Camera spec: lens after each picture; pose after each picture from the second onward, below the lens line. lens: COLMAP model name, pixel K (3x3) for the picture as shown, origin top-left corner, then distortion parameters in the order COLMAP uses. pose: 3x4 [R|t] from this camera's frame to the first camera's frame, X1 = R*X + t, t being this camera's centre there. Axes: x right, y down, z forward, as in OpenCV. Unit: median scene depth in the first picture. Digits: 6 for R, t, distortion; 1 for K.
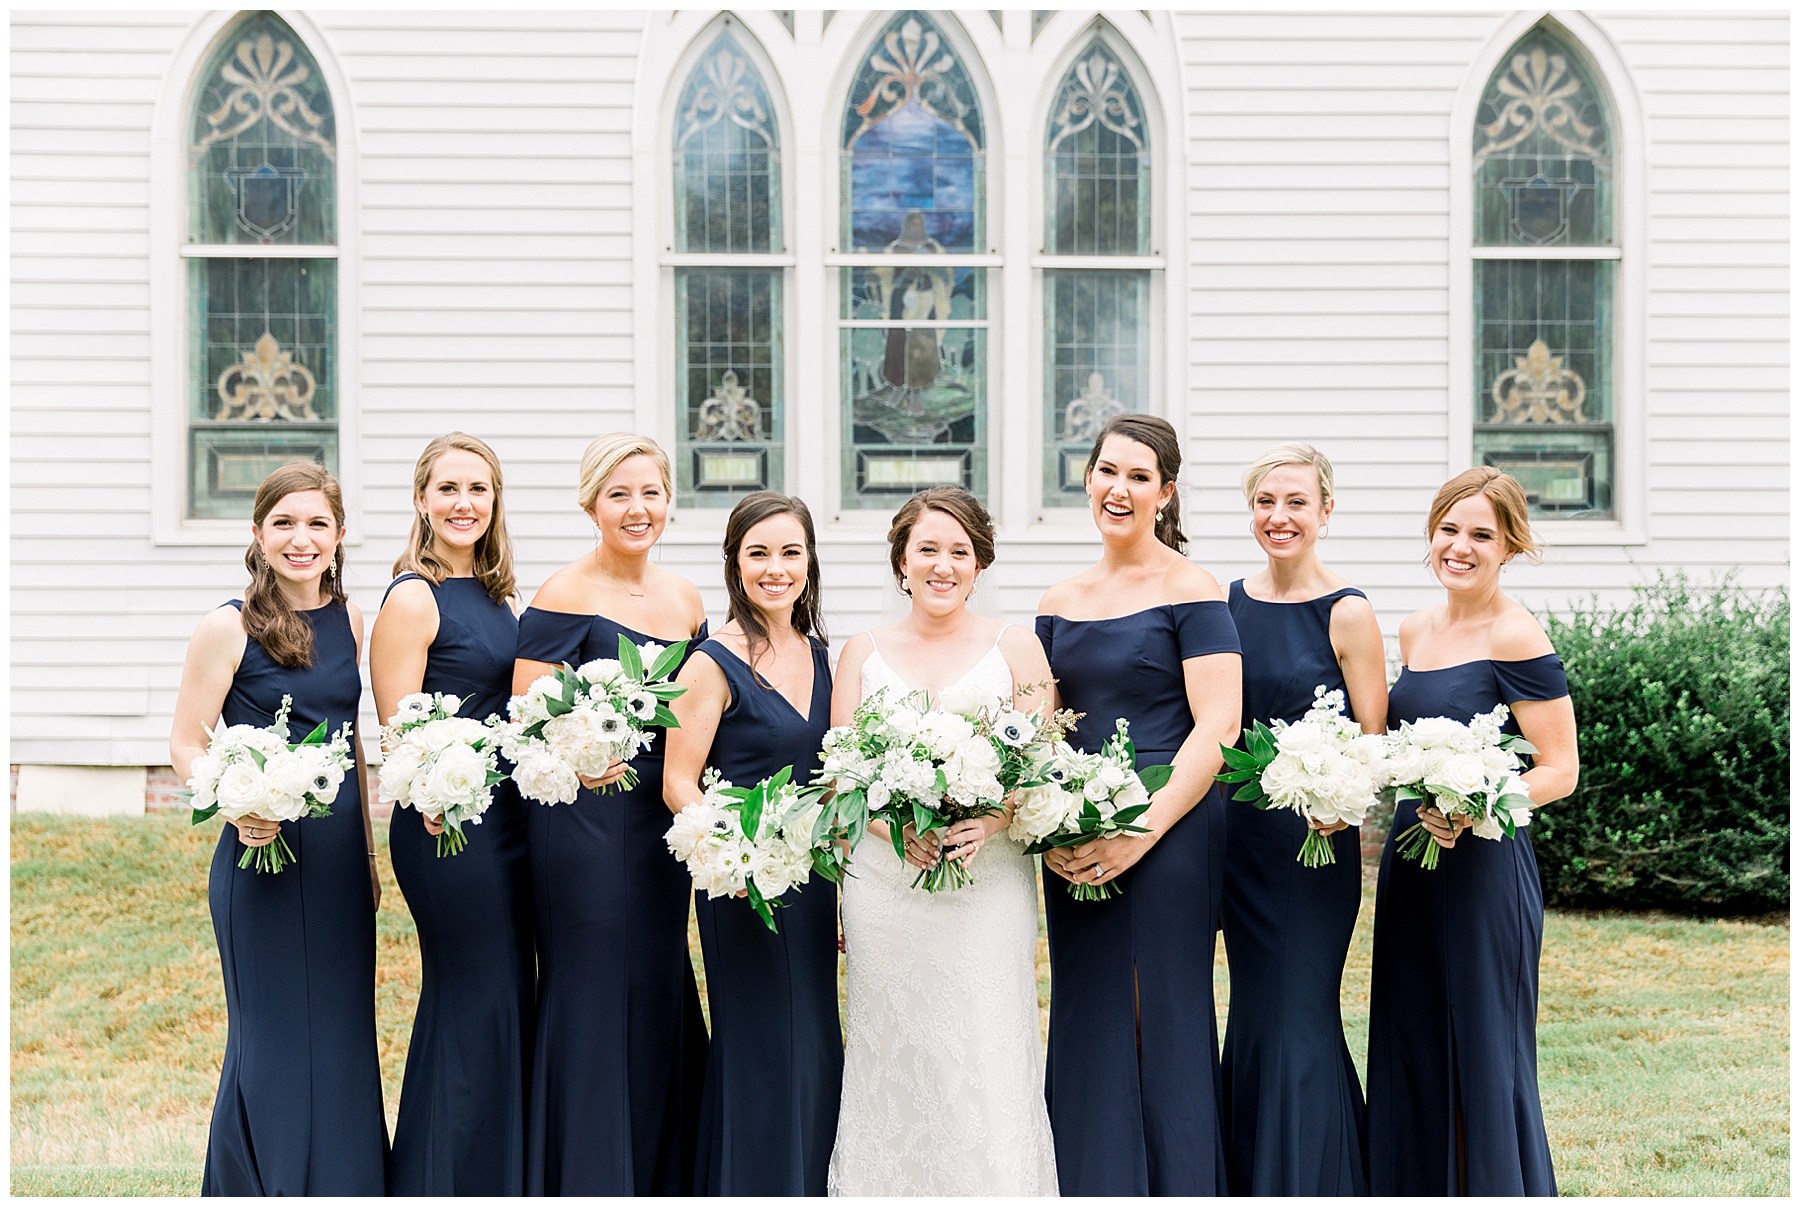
lens RADIAL K [[2290.5, 0, 970.8], [0, 2290.5, 649.4], [0, 0, 1]] dist [0.011933, 0.000000]
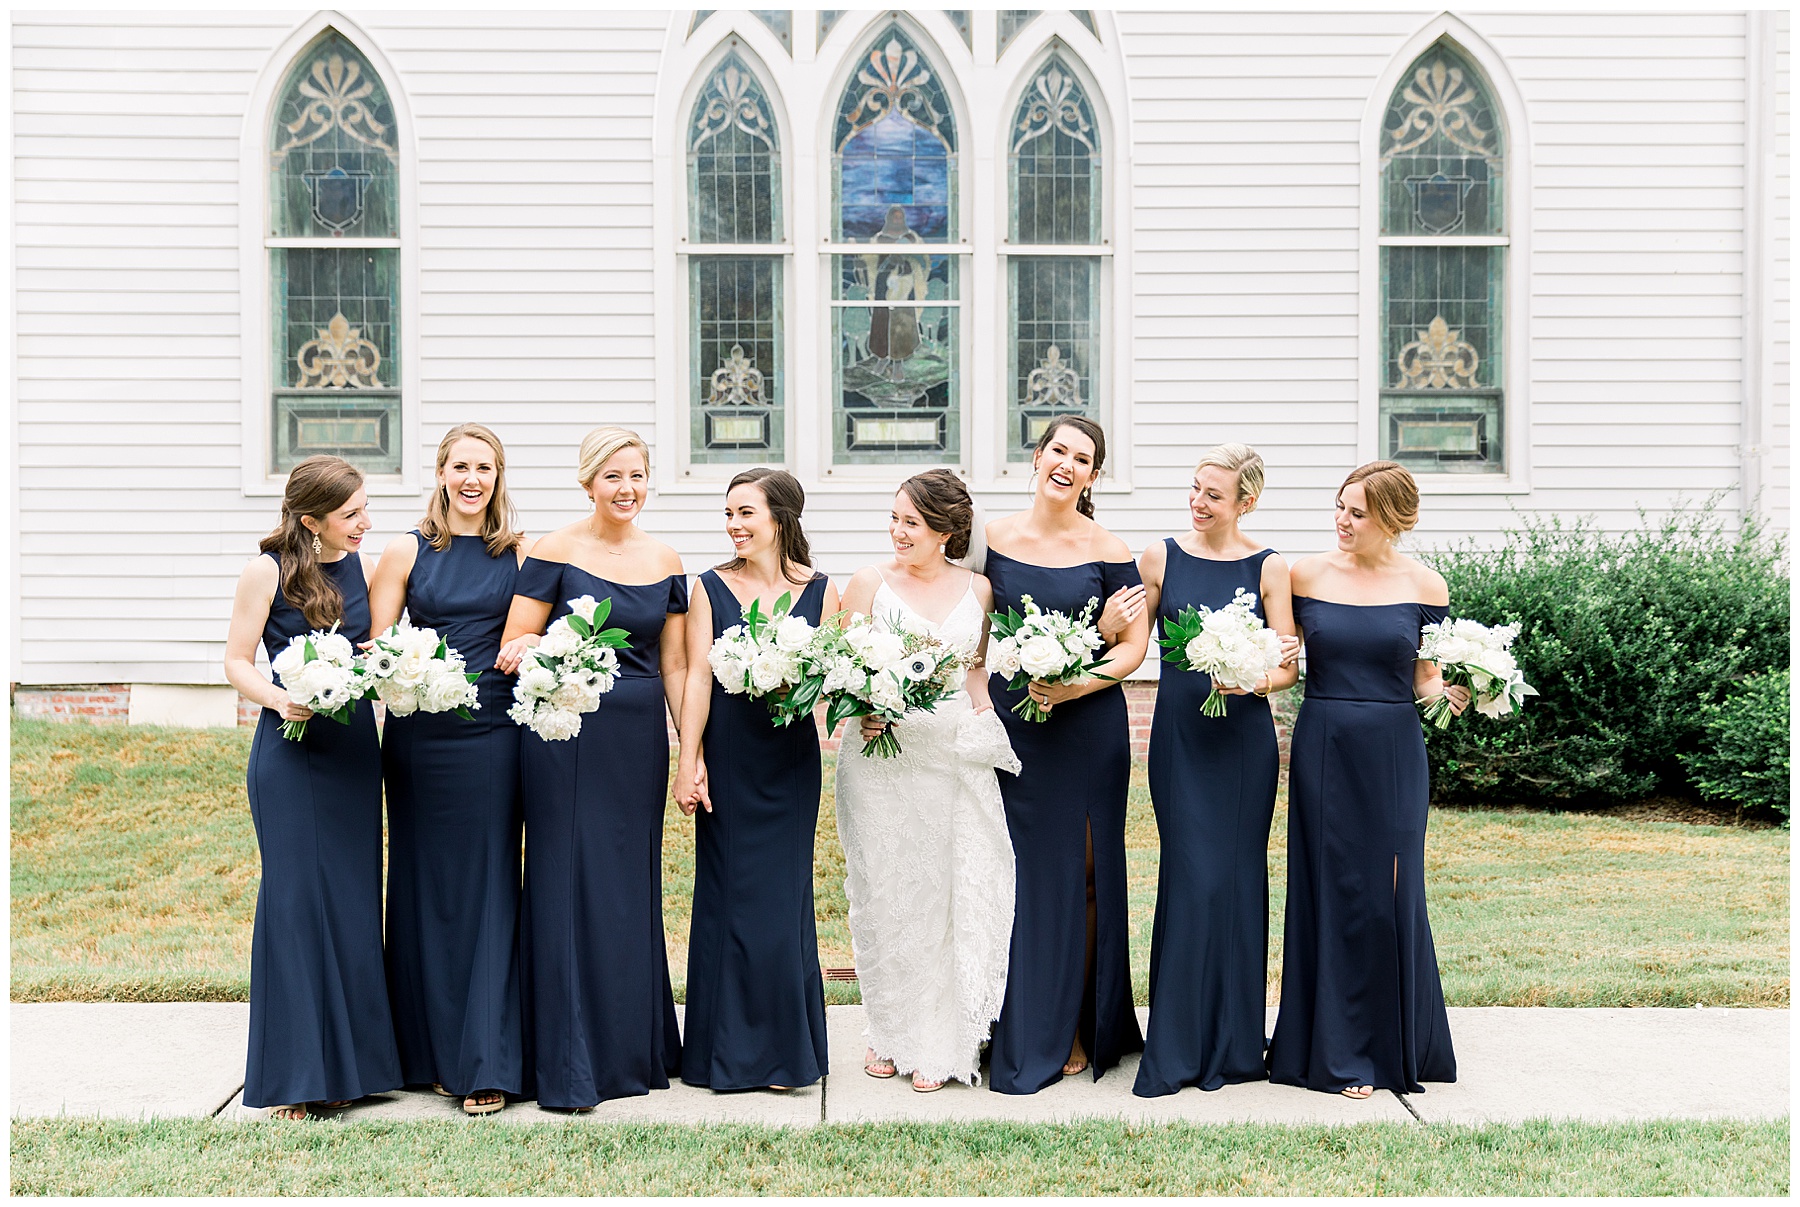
lens RADIAL K [[2290.5, 0, 950.3], [0, 2290.5, 629.2], [0, 0, 1]] dist [0.011933, 0.000000]
pose [[0.999909, -0.000133, -0.013457, 0.018234], [0.000393, 0.999813, 0.019330, -0.000047], [0.013452, -0.019333, 0.999723, -0.159498]]
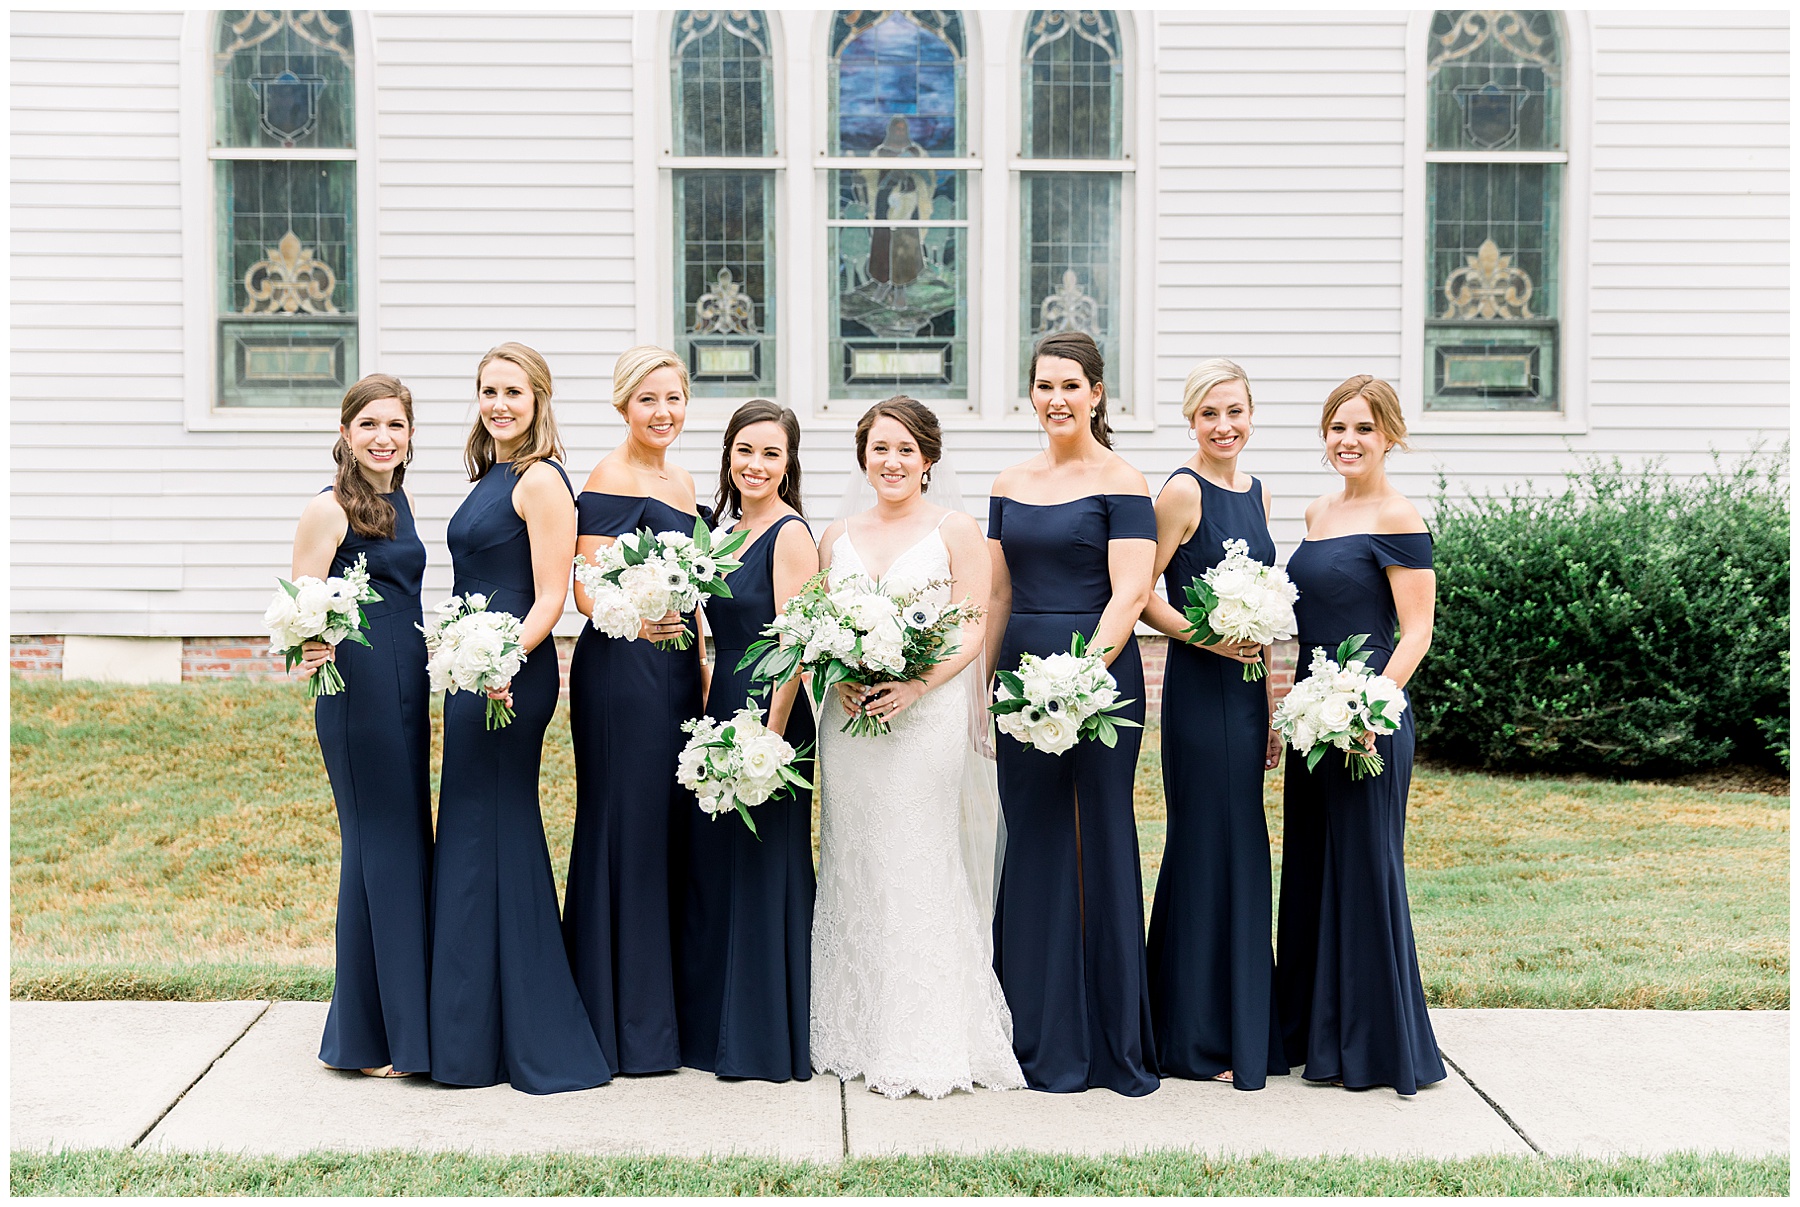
lens RADIAL K [[2369.0, 0, 939.6], [0, 2369.0, 638.9], [0, 0, 1]] dist [0.011623, 0.000000]
pose [[0.999947, 0.003419, -0.009720, 0.005721], [-0.002983, 0.999003, 0.044551, 0.001008], [0.009863, -0.044520, 0.998960, -0.104212]]
